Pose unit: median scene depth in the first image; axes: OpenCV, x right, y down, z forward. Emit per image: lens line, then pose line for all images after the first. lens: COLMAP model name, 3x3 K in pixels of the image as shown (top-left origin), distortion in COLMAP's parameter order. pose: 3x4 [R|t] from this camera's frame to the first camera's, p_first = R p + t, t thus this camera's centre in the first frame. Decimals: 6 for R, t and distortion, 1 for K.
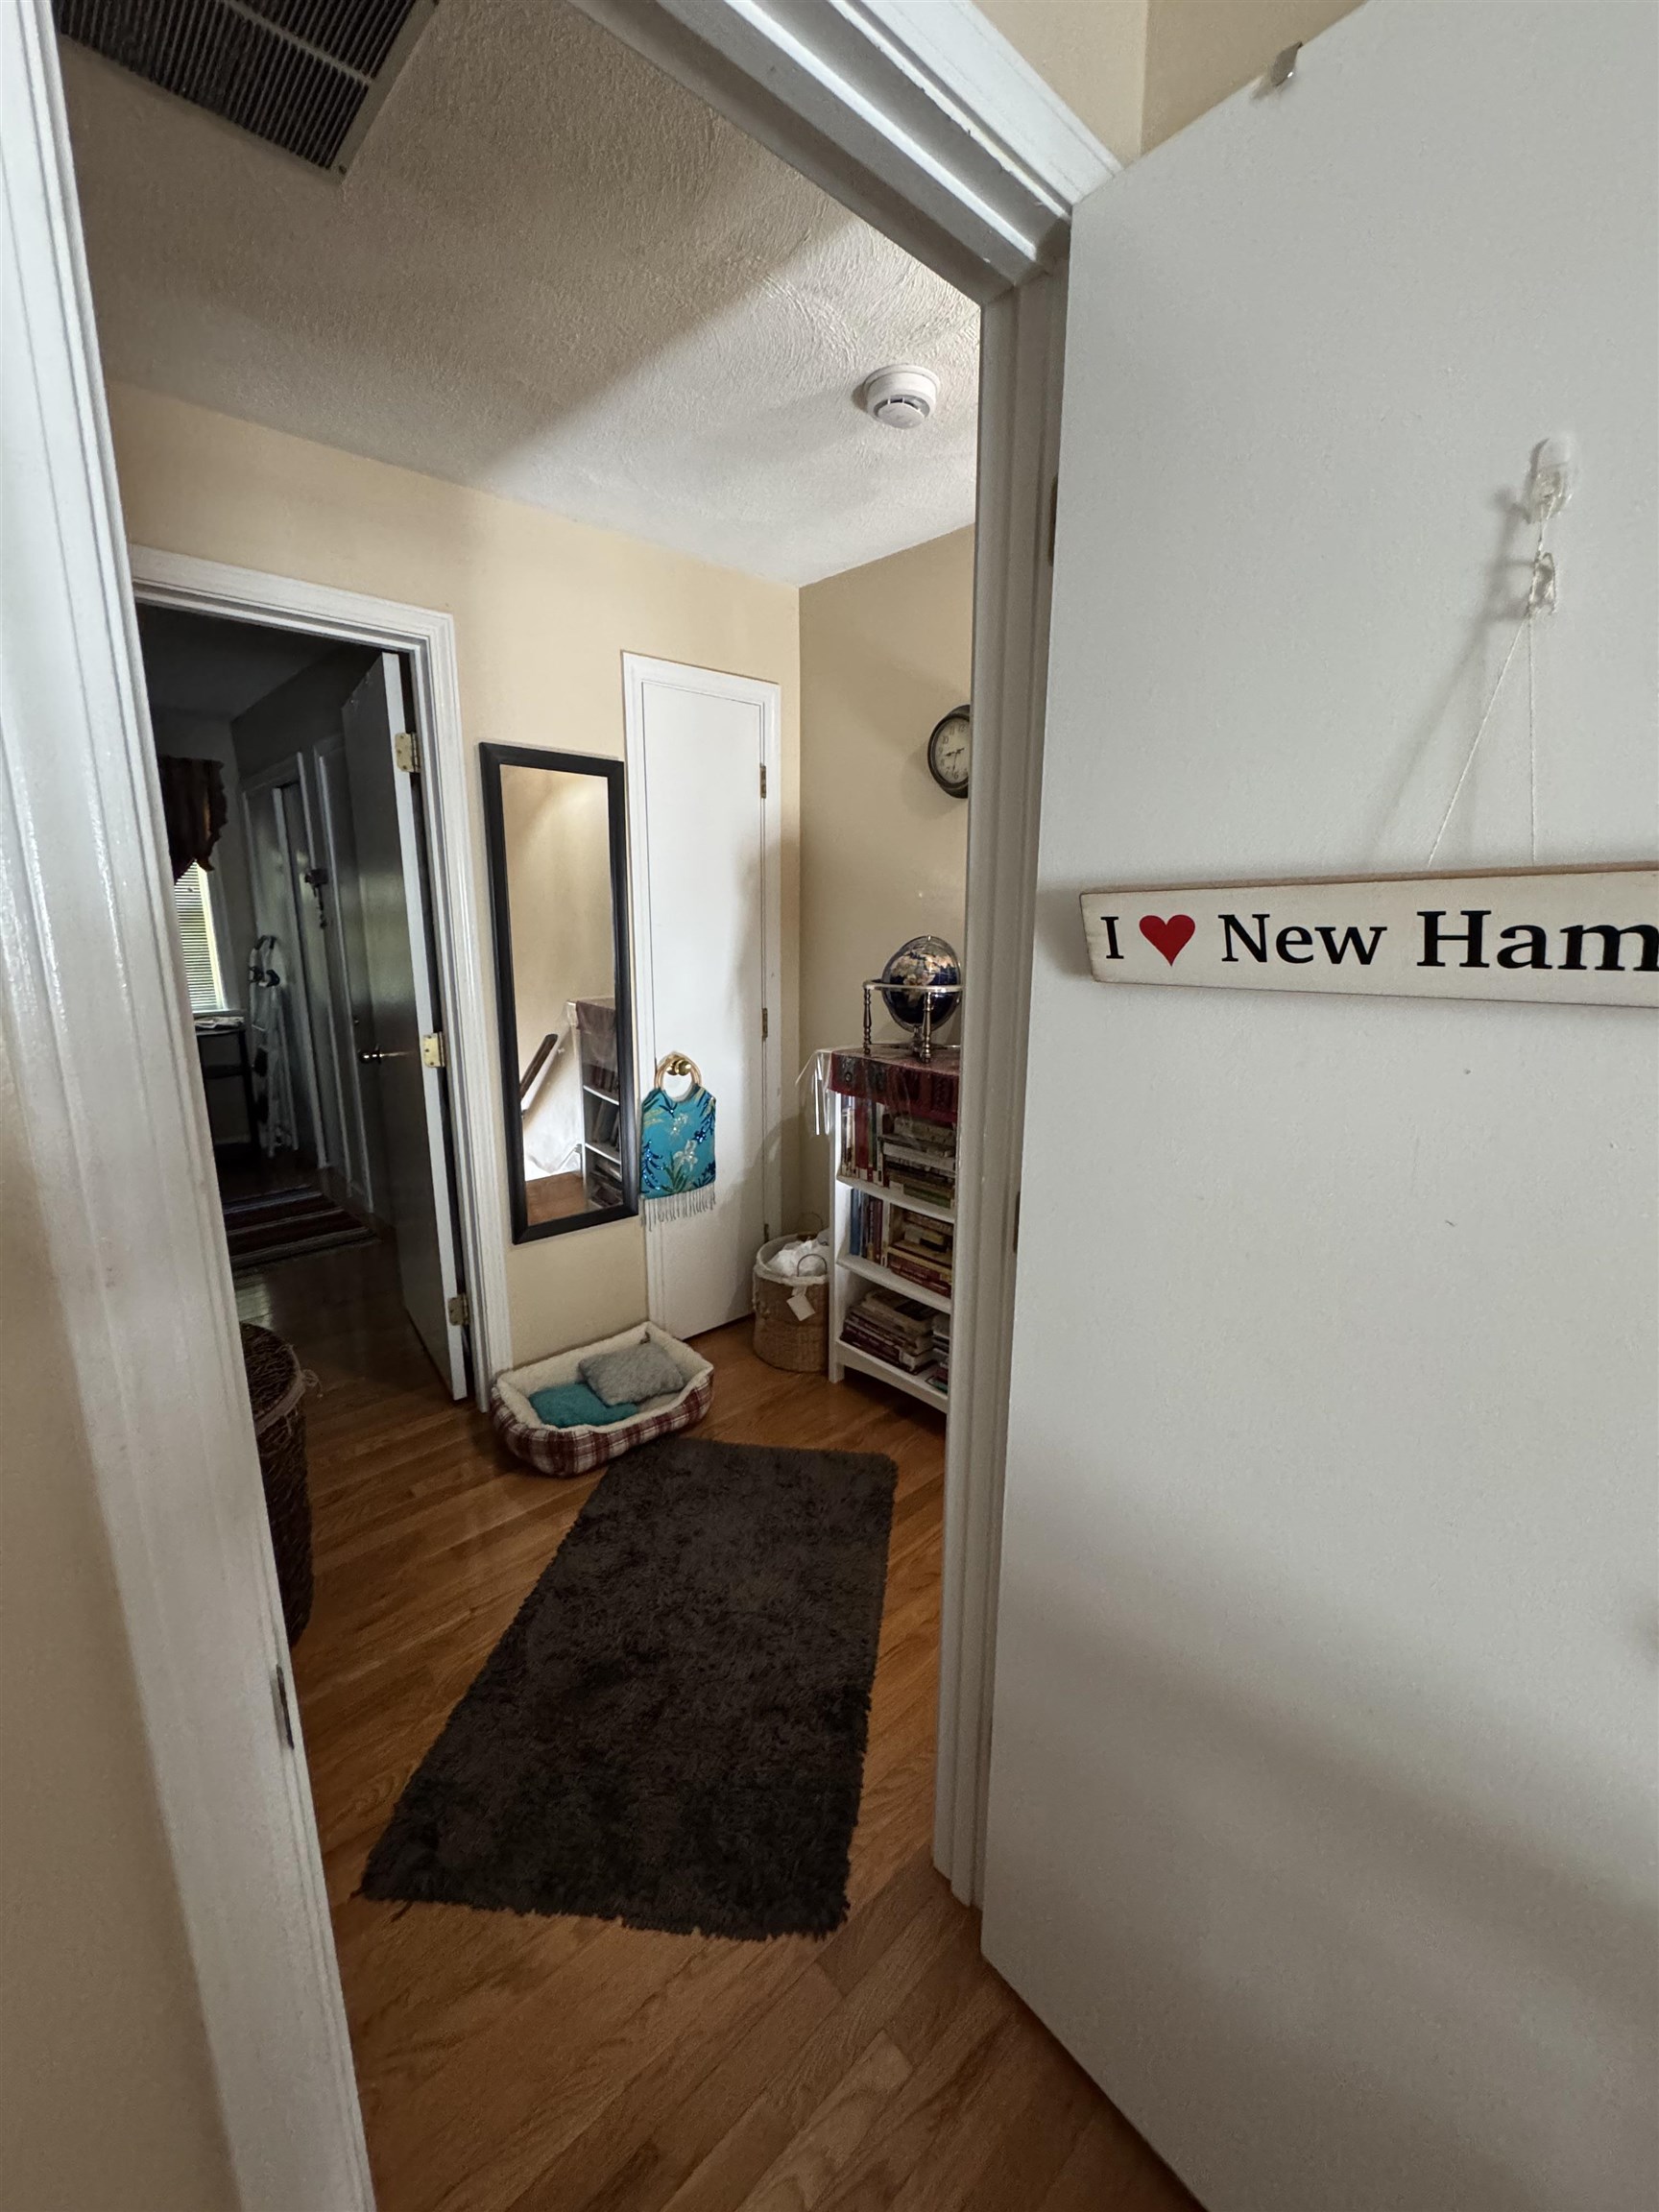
lens RADIAL K [[887.7, 0, 836.4], [0, 887.7, 1111.2], [0, 0, 1]] dist [-0.000285, 0.000093]
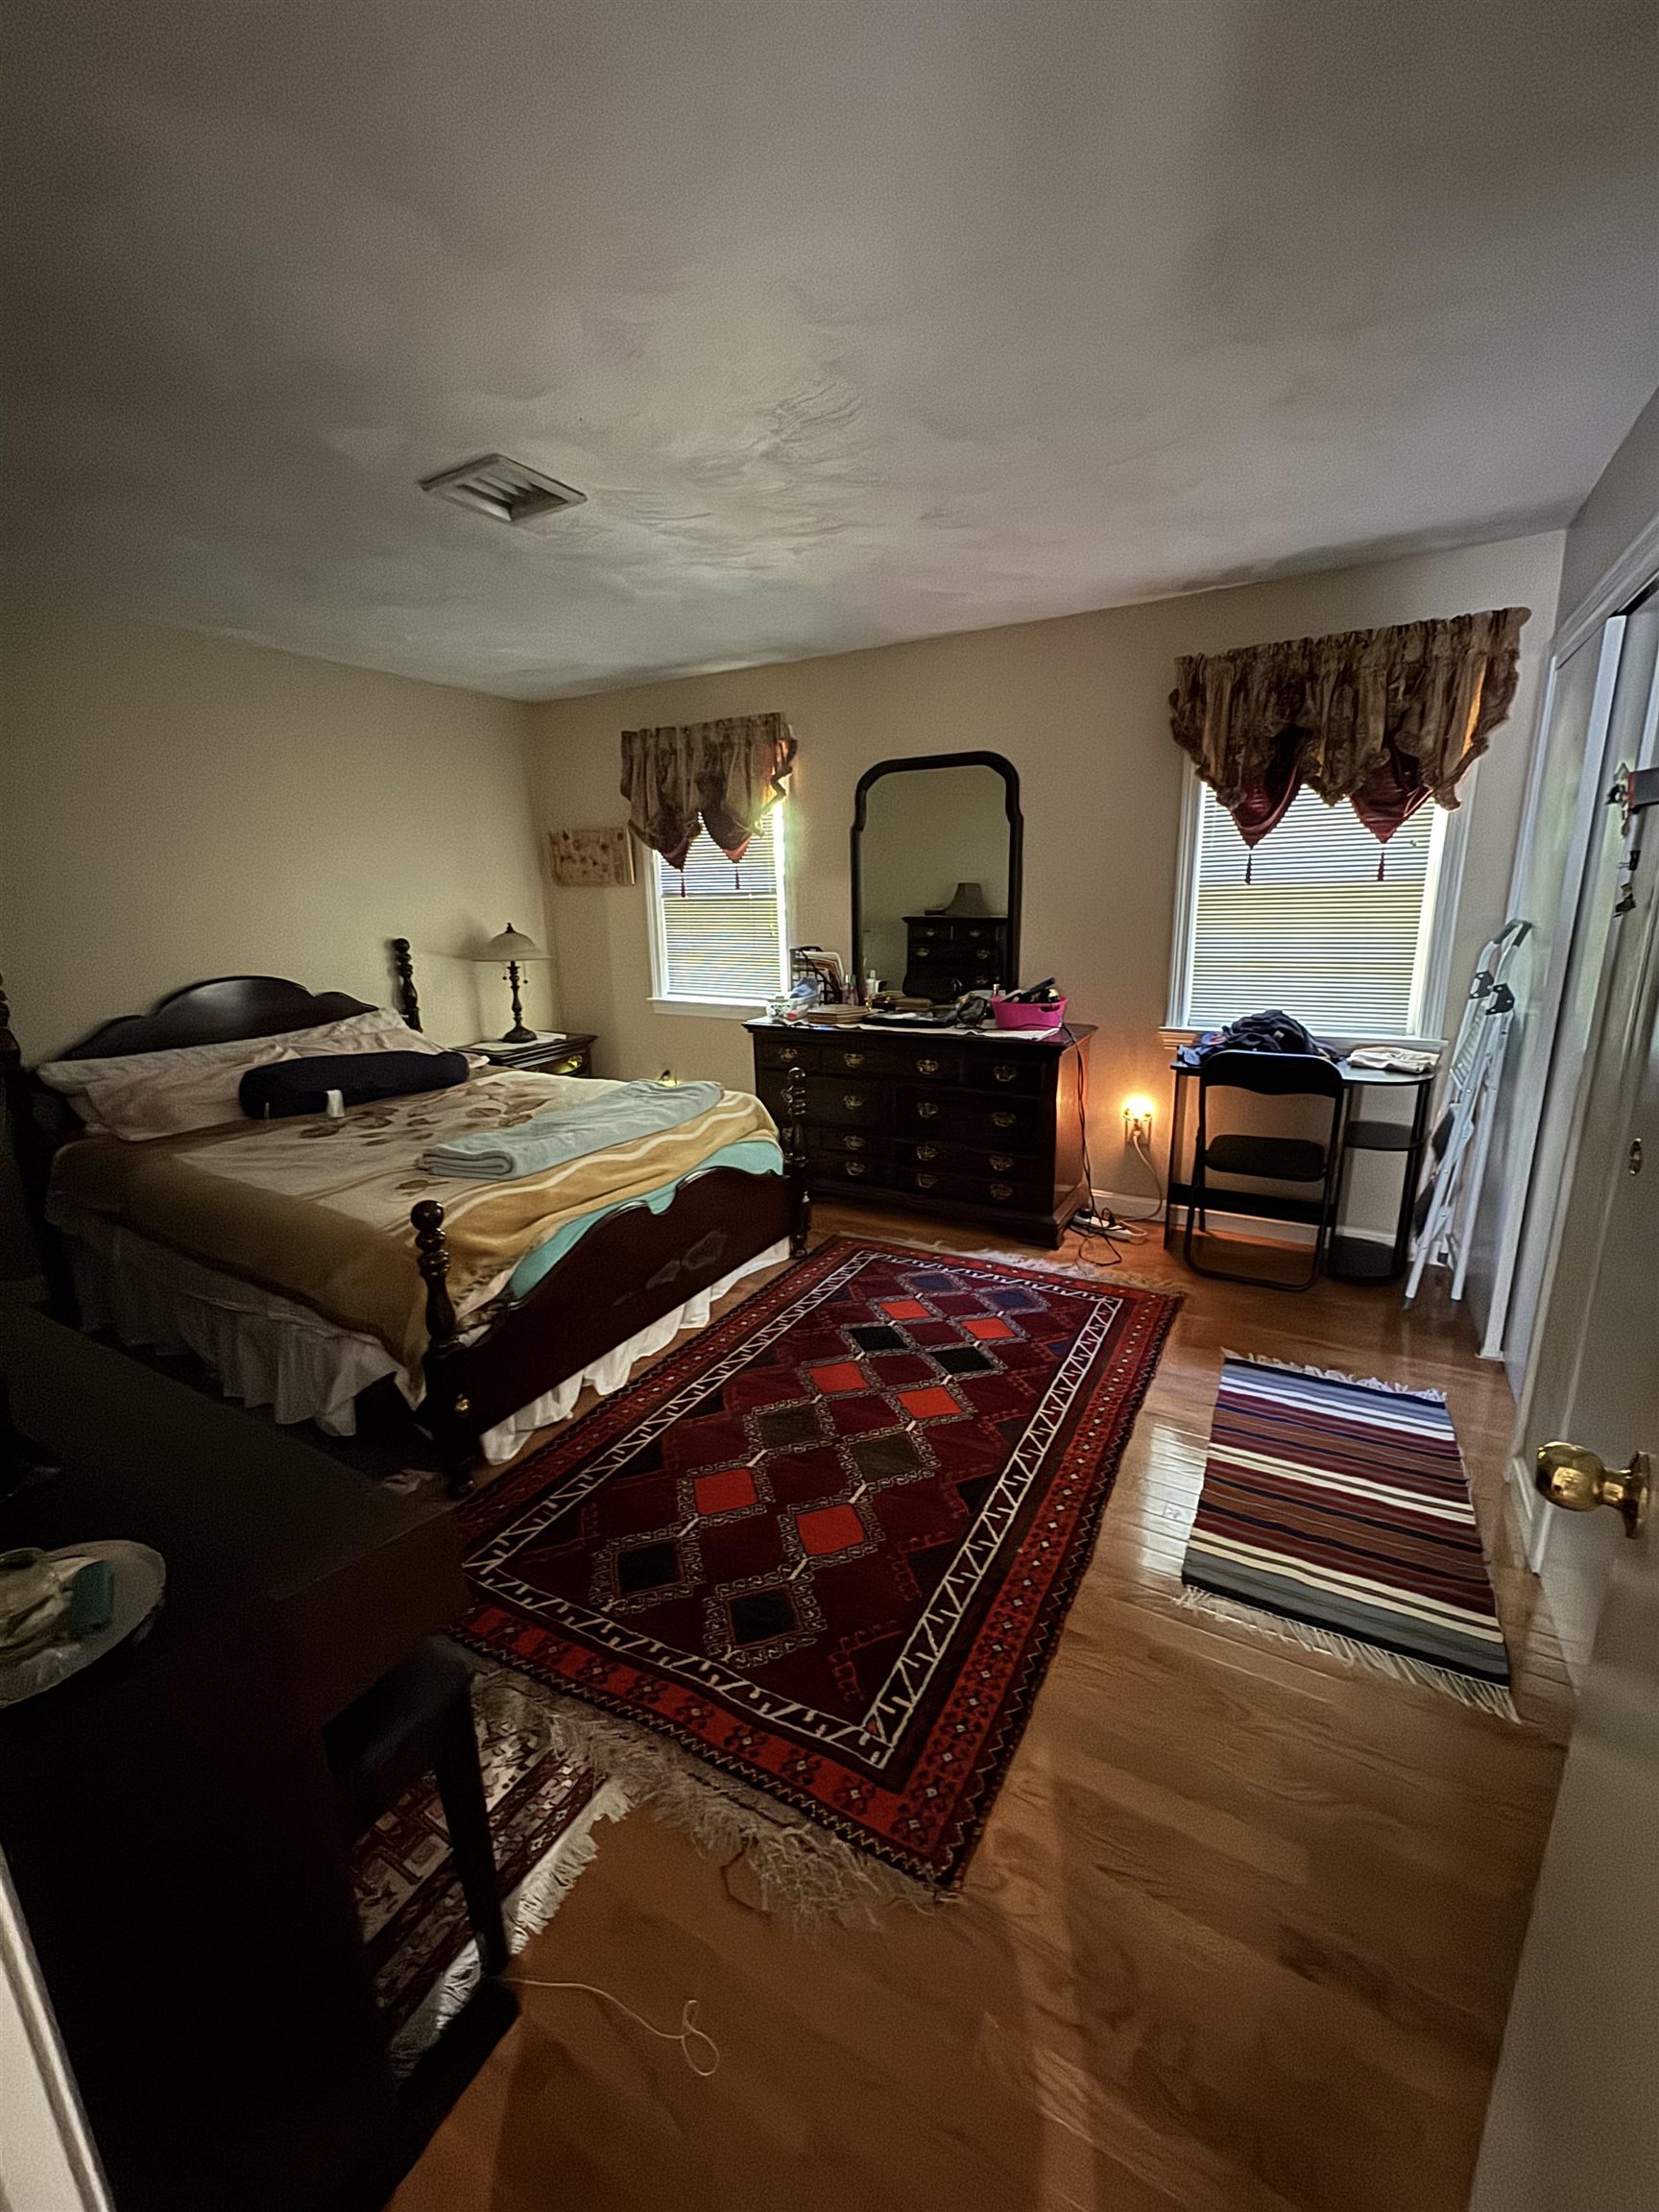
lens RADIAL K [[887.7, 0, 828.5], [0, 887.7, 1117.2], [0, 0, 1]] dist [-0.000285, 0.000093]
pose [[0.307830, 0.218090, -0.926109, -0.238164], [-0.184655, 0.968561, 0.166710, -0.093213], [0.933351, 0.119692, 0.338423, 0.432236]]
